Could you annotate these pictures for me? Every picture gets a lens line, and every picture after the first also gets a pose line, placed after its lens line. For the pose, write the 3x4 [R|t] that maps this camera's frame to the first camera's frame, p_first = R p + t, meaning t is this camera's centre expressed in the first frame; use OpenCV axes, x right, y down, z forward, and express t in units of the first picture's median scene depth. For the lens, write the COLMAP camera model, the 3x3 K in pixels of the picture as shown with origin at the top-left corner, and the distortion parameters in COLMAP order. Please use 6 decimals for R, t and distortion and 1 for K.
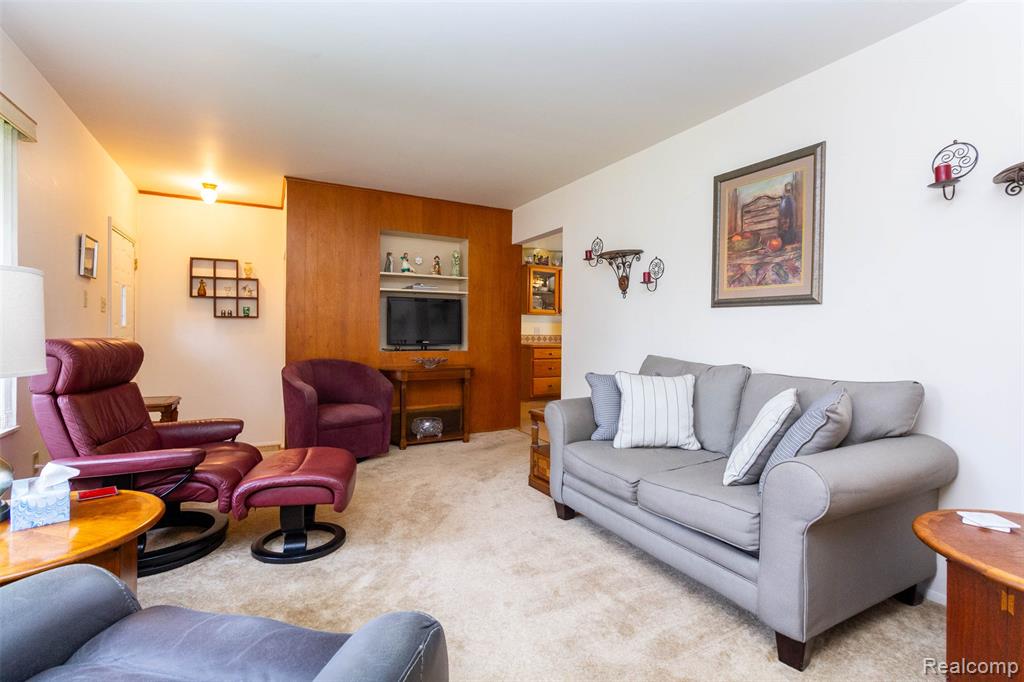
lens RADIAL K [[493.8, 0, 509.9], [0, 493.8, 330.1], [0, 0, 1]] dist [-0.000799, -0.000060]
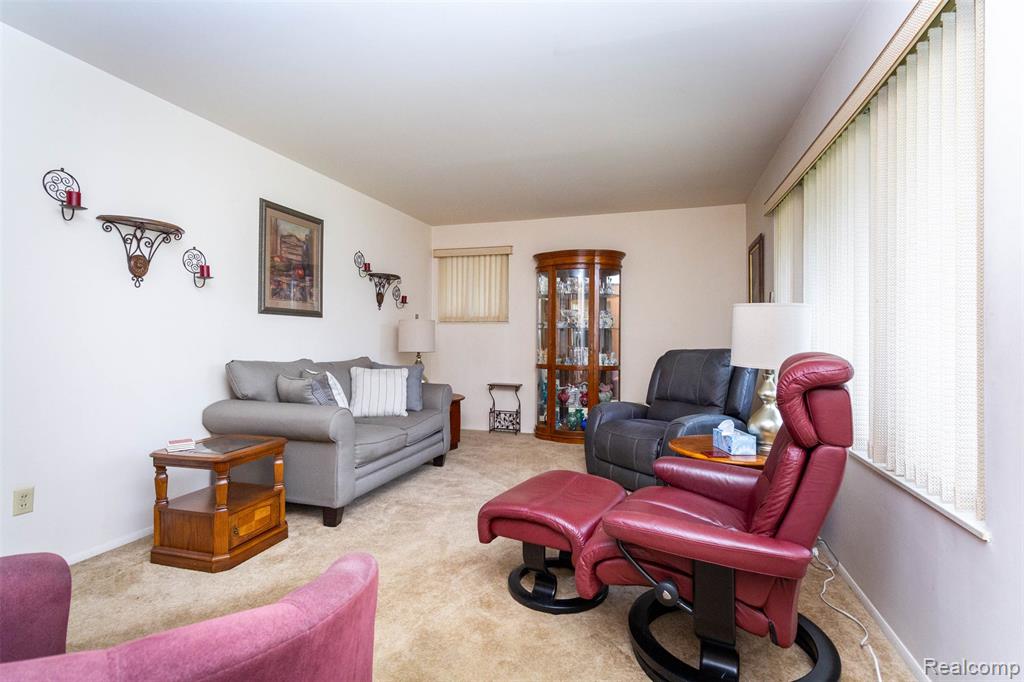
lens RADIAL K [[477.4, 0, 508.3], [0, 477.4, 337.8], [0, 0, 1]] dist [0.000282, 0.000114]
pose [[-0.707553, -0.004696, 0.706645, -0.832513], [-0.000477, 0.999981, 0.006168, 0.002871], [-0.706660, 0.004027, -0.707541, 1.501452]]
